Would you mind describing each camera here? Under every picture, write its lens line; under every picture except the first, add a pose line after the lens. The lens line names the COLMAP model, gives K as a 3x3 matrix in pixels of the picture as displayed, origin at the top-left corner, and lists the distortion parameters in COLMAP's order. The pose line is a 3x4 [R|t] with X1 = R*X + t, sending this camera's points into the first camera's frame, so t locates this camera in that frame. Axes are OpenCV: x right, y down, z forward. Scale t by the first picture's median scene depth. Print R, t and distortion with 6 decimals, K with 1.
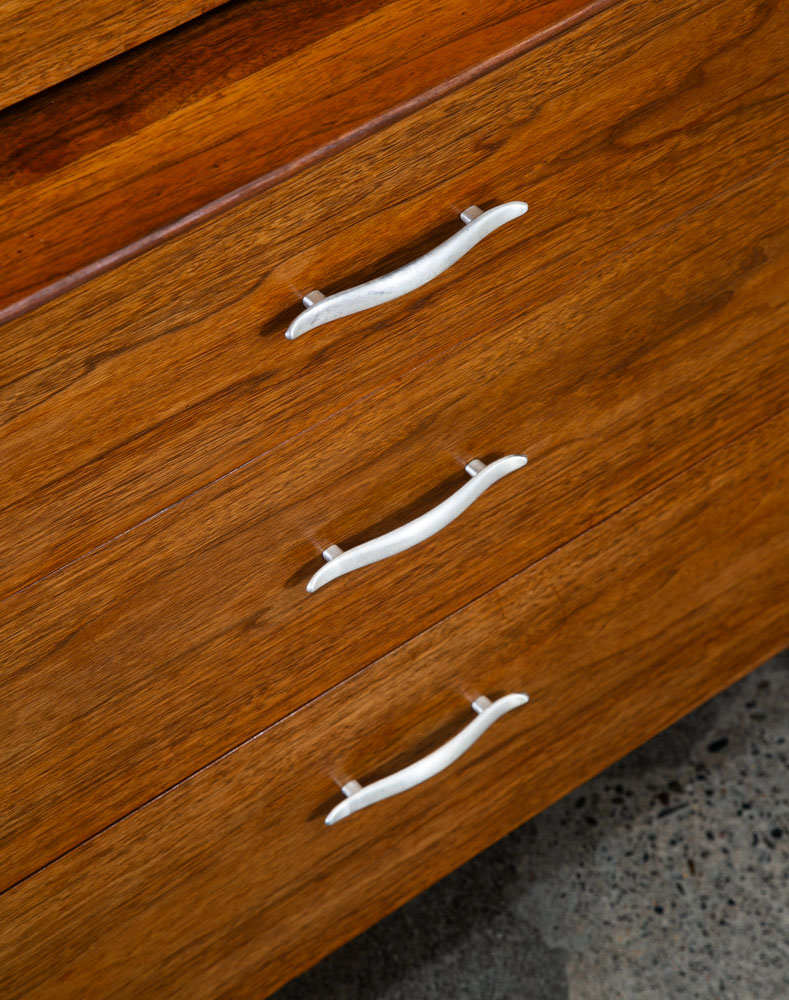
lens RADIAL K [[2720.5, 0, 391.7], [0, 2720.5, 467.5], [0, 0, 1]] dist [0.389449, 0.214927]
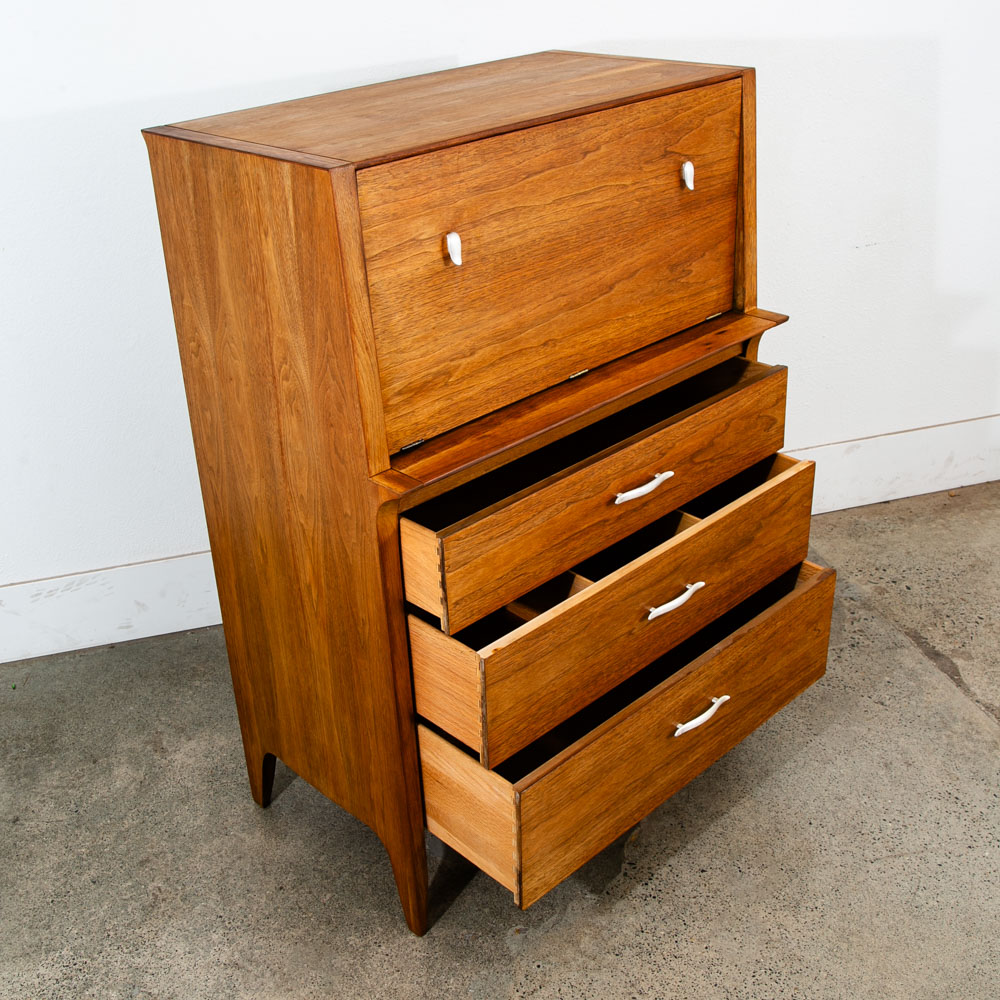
lens RADIAL K [[1283.4, 0, 485.1], [0, 1283.4, 448.2], [0, 0, 1]] dist [-0.064046, 0.018909]
pose [[0.994022, -0.054845, 0.094408, -0.281795], [0.085510, 0.928707, -0.360820, 0.465994], [-0.067888, 0.366736, 0.927845, -0.502792]]
